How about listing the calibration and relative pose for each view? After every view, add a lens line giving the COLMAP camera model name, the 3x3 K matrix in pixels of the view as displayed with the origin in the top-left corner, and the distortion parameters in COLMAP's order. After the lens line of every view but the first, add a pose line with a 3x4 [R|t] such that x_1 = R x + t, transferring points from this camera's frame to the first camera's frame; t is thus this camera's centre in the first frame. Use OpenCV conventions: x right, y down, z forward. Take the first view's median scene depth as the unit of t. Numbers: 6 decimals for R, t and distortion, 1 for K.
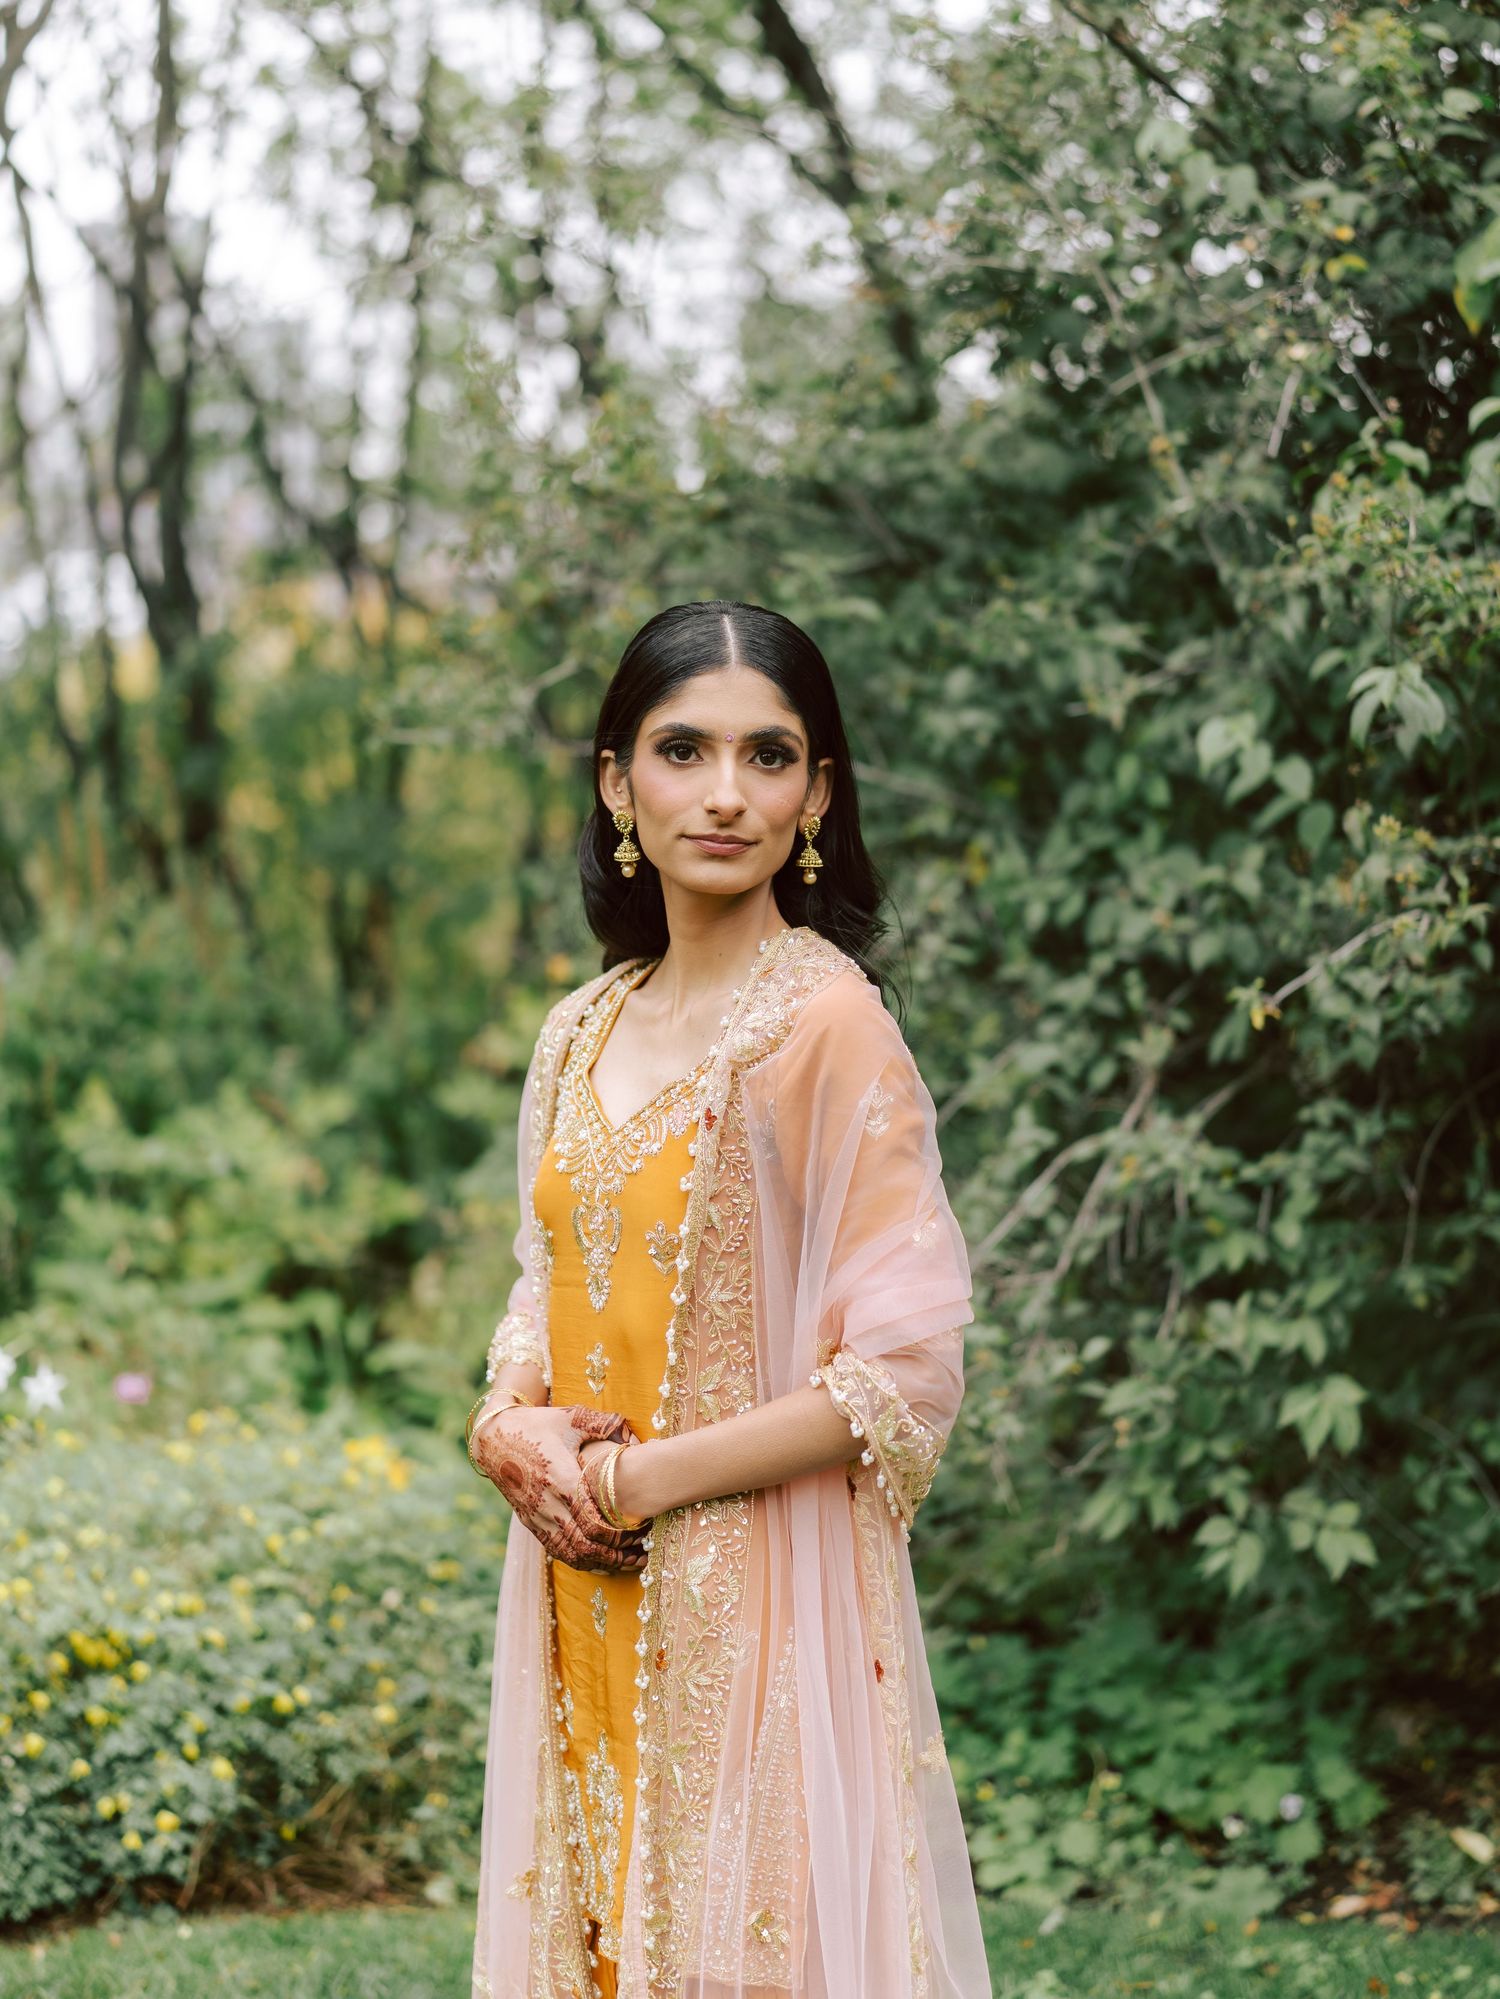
lens RADIAL K [[3327.3, 0, 750.2], [0, 3327.3, 859.4], [0, 0, 1]] dist [-0.027567, -0.019889]
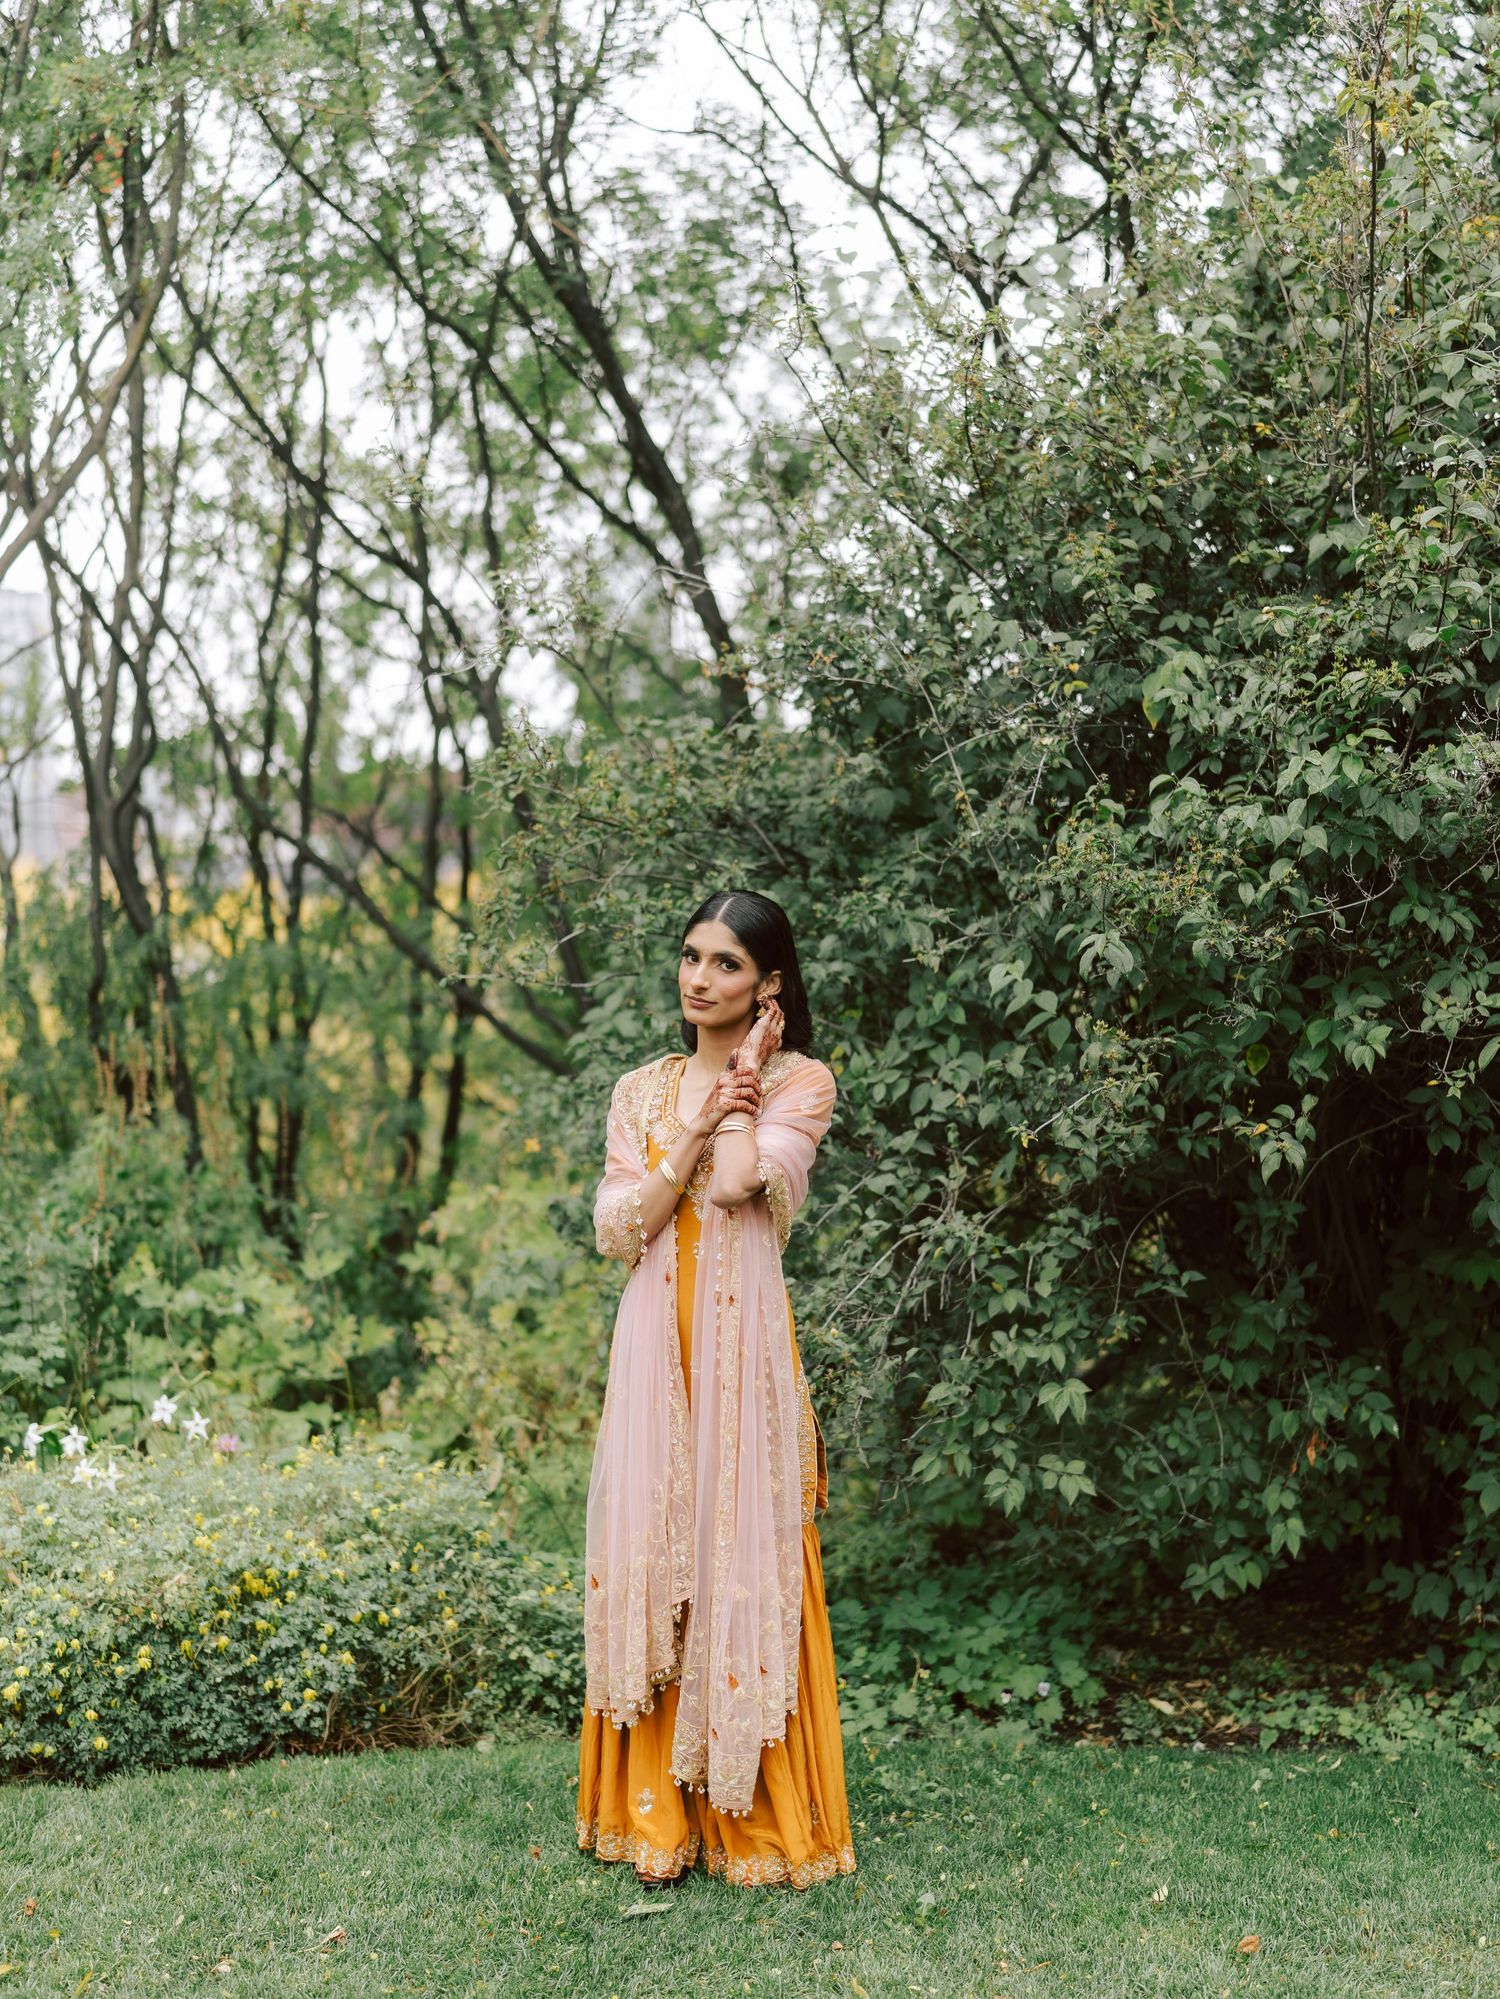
lens RADIAL K [[4139.0, 0, 910.8], [0, 4139.0, 994.0], [0, 0, 1]] dist [-0.003466, -0.193414]
pose [[0.990210, 0.004679, 0.139510, -0.170300], [0.002037, 0.998847, -0.047962, 0.063469], [-0.139573, 0.047777, 0.989058, -0.919955]]
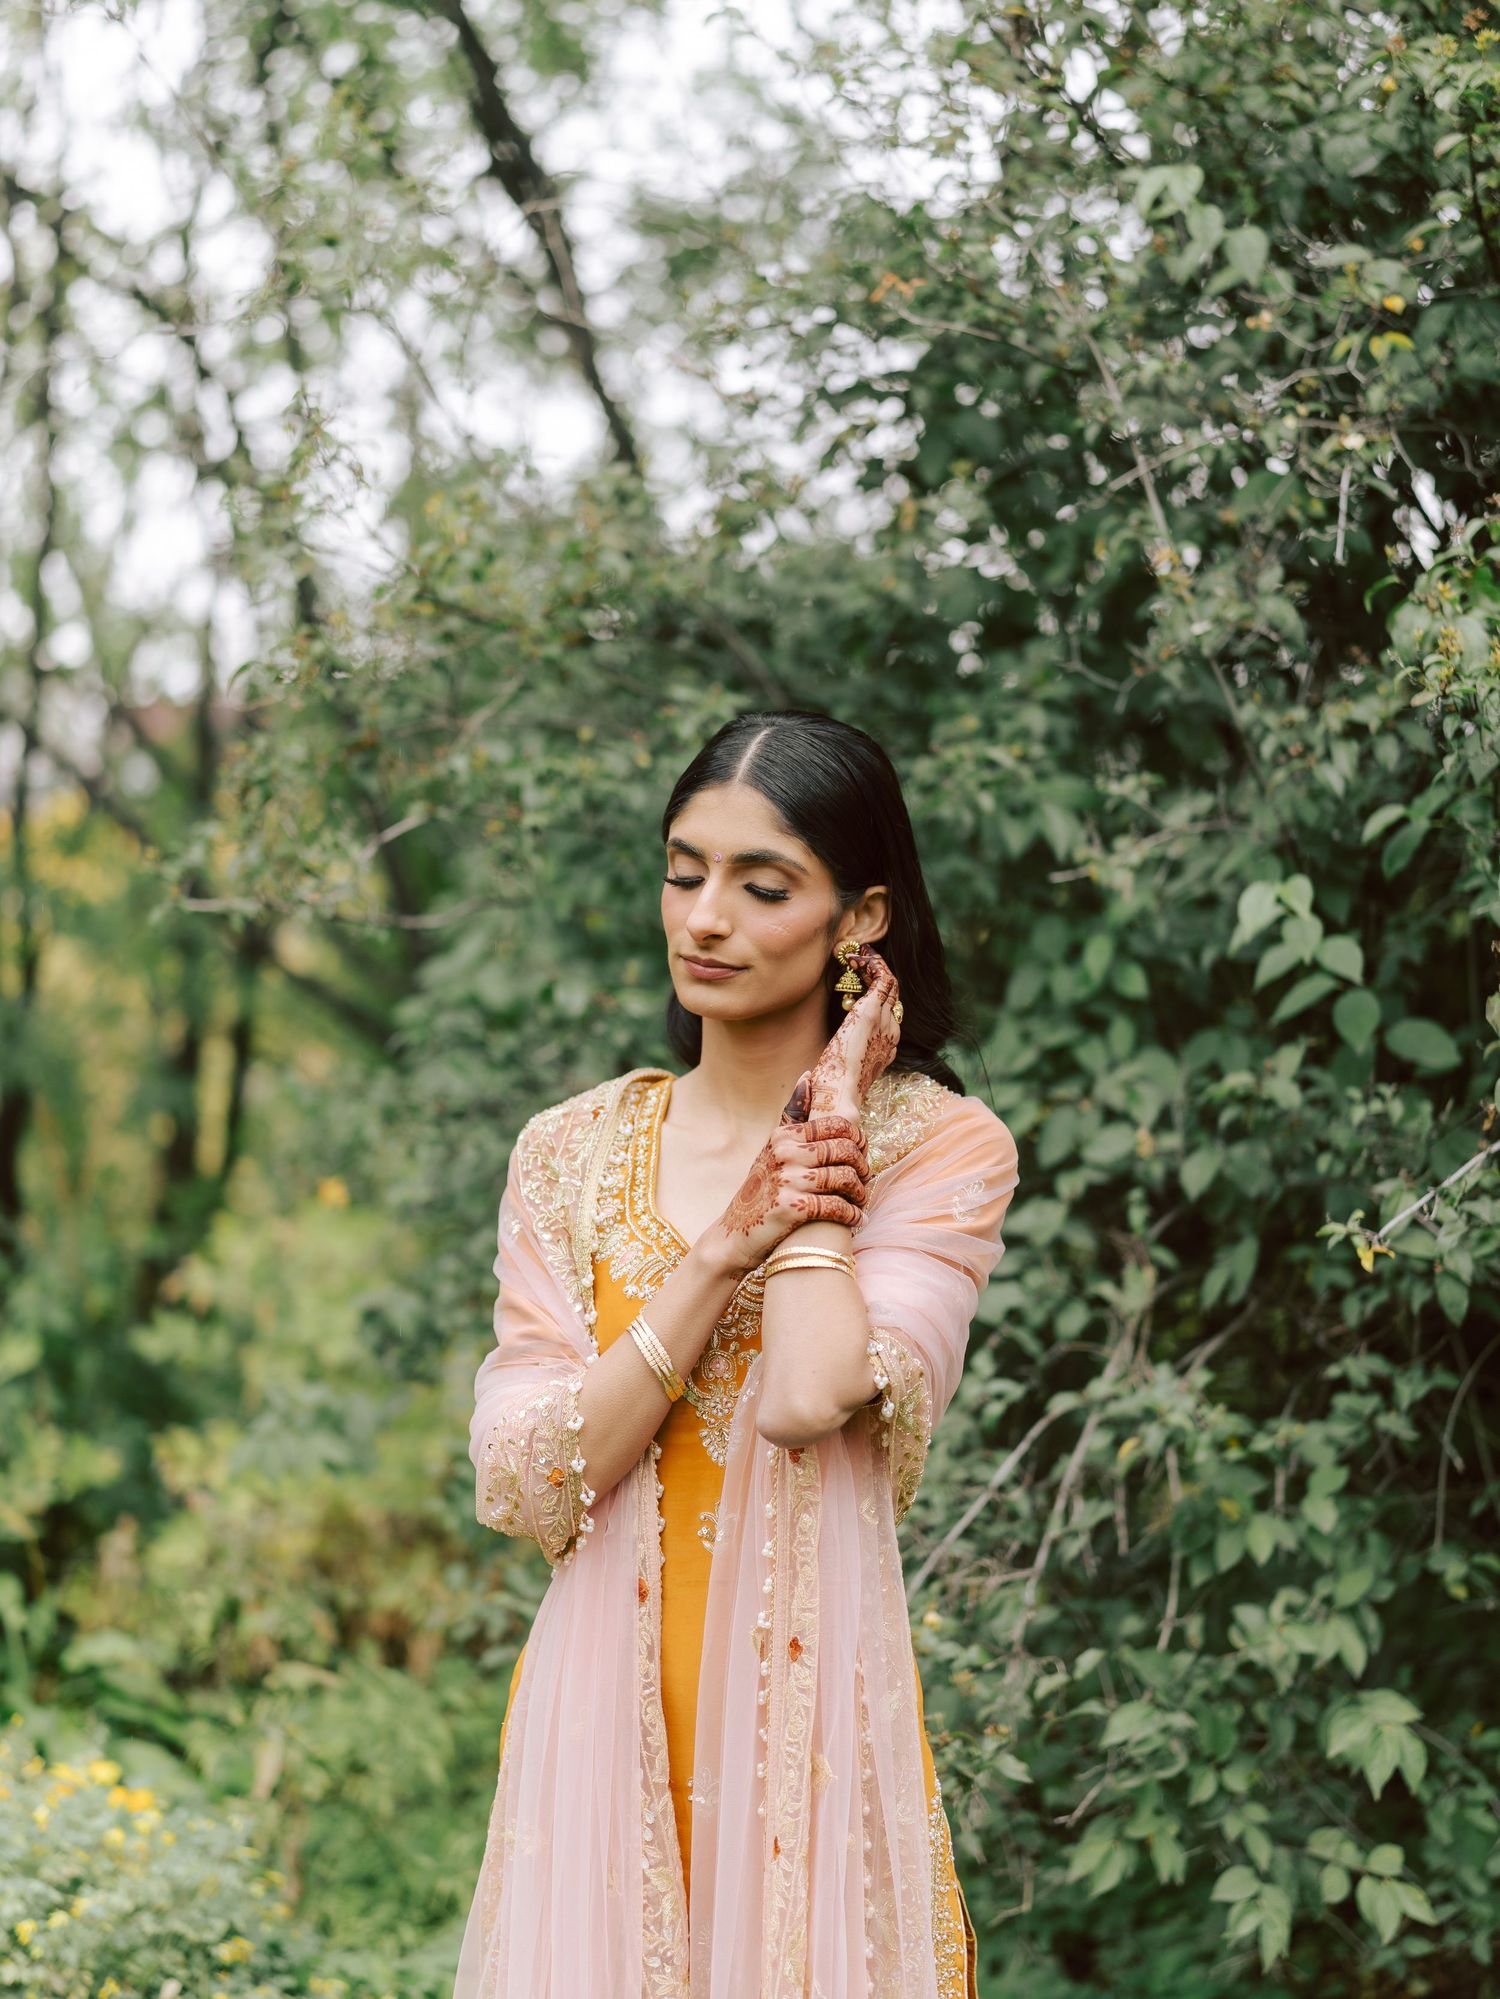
lens RADIAL K [[3040.2, 0, 743.3], [0, 3040.2, 1081.0], [0, 0, 1]] dist [0.018617, 0.142356]
pose [[0.983838, 0.005349, 0.178984, -0.109917], [-0.005629, 0.999984, 0.001057, 0.004461], [-0.178975, -0.002047, 0.983851, 0.272787]]
